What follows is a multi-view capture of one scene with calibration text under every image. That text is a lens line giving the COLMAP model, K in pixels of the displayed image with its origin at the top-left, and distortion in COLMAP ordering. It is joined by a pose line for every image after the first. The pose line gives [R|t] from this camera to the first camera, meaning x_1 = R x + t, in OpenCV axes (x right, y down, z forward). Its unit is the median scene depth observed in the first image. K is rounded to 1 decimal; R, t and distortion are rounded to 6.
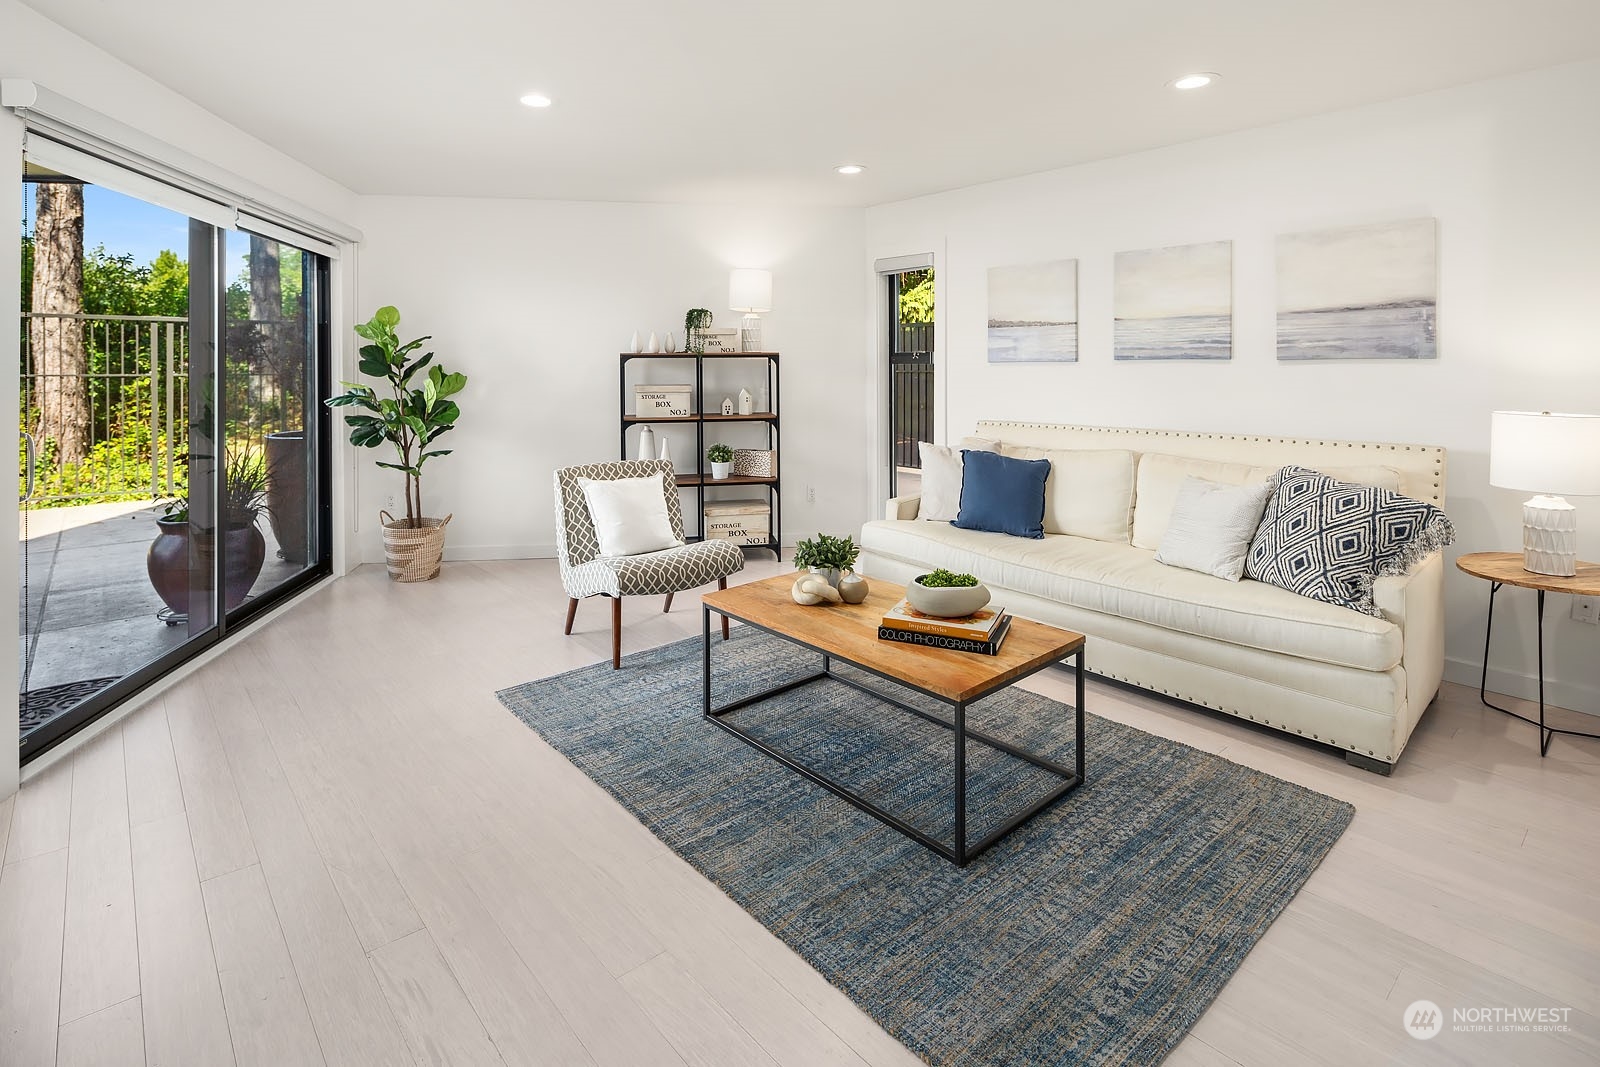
lens RADIAL K [[771.6, 0, 781.1], [0, 771.6, 368.1], [0, 0, 1]] dist [0.004090, -0.005145]
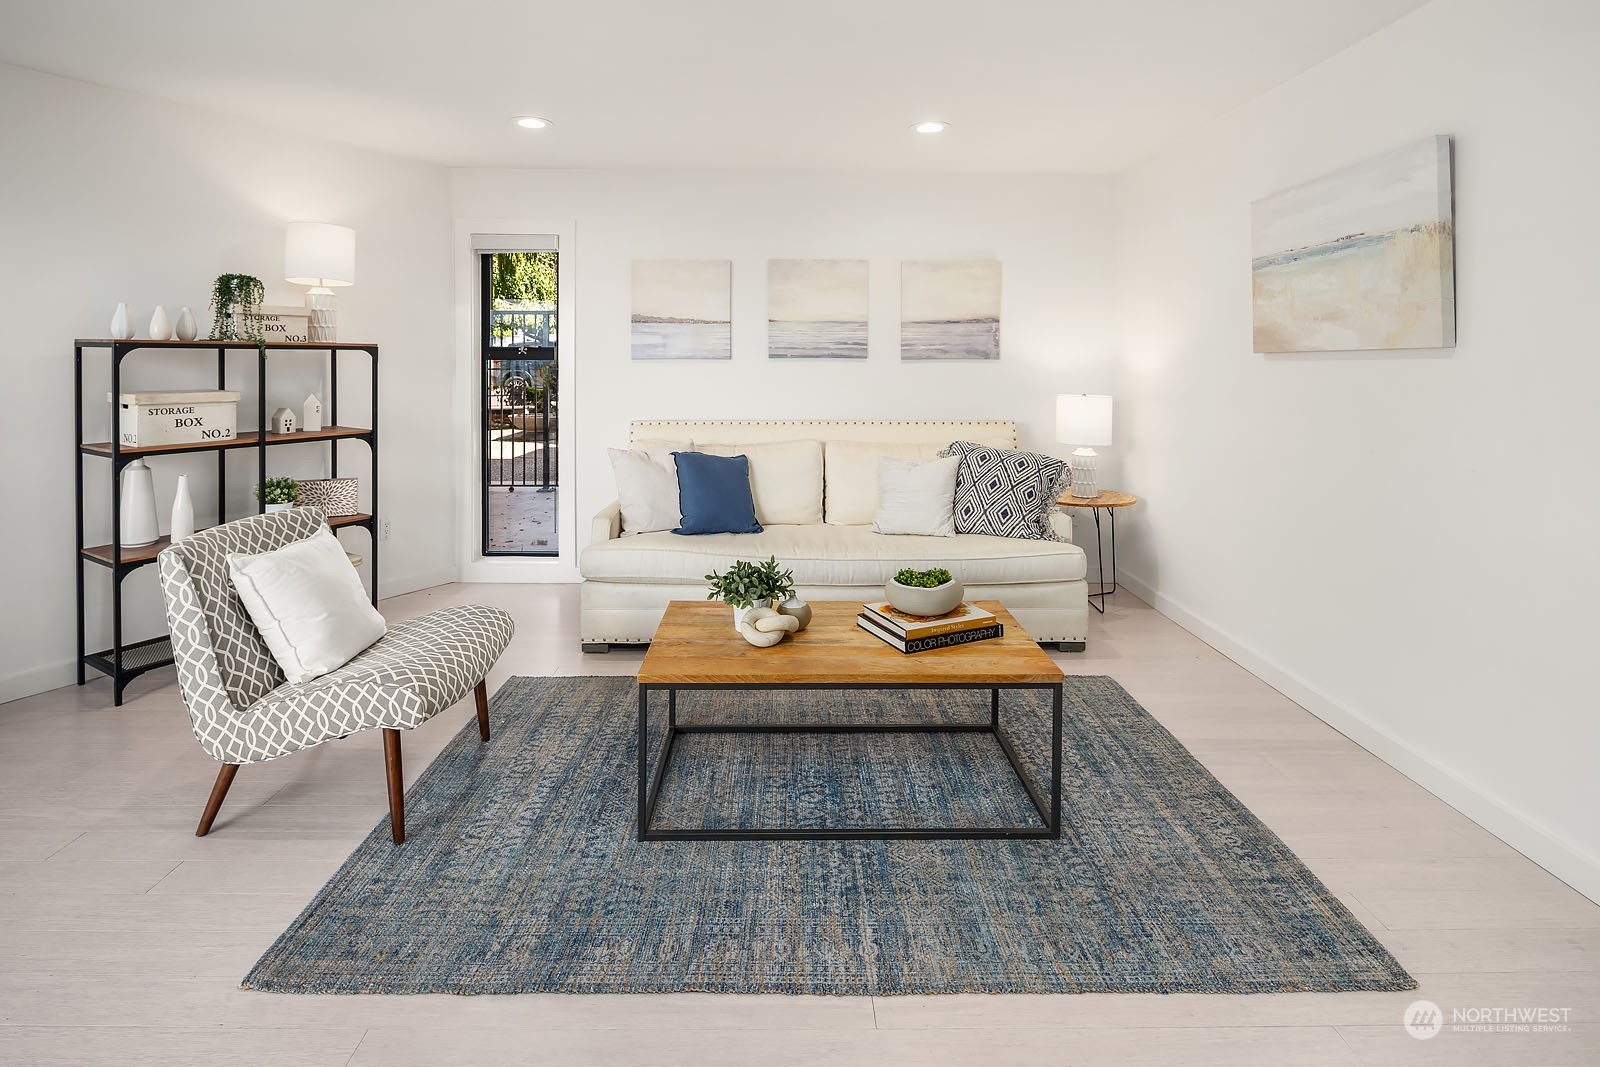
lens RADIAL K [[771.6, 0, 781.1], [0, 771.6, 368.1], [0, 0, 1]] dist [0.004090, -0.005145]
pose [[0.657793, -0.001548, 0.753197, -0.428493], [-0.001866, 0.999991, 0.003685, -0.000487], [-0.753196, -0.003830, 0.657785, 0.313216]]
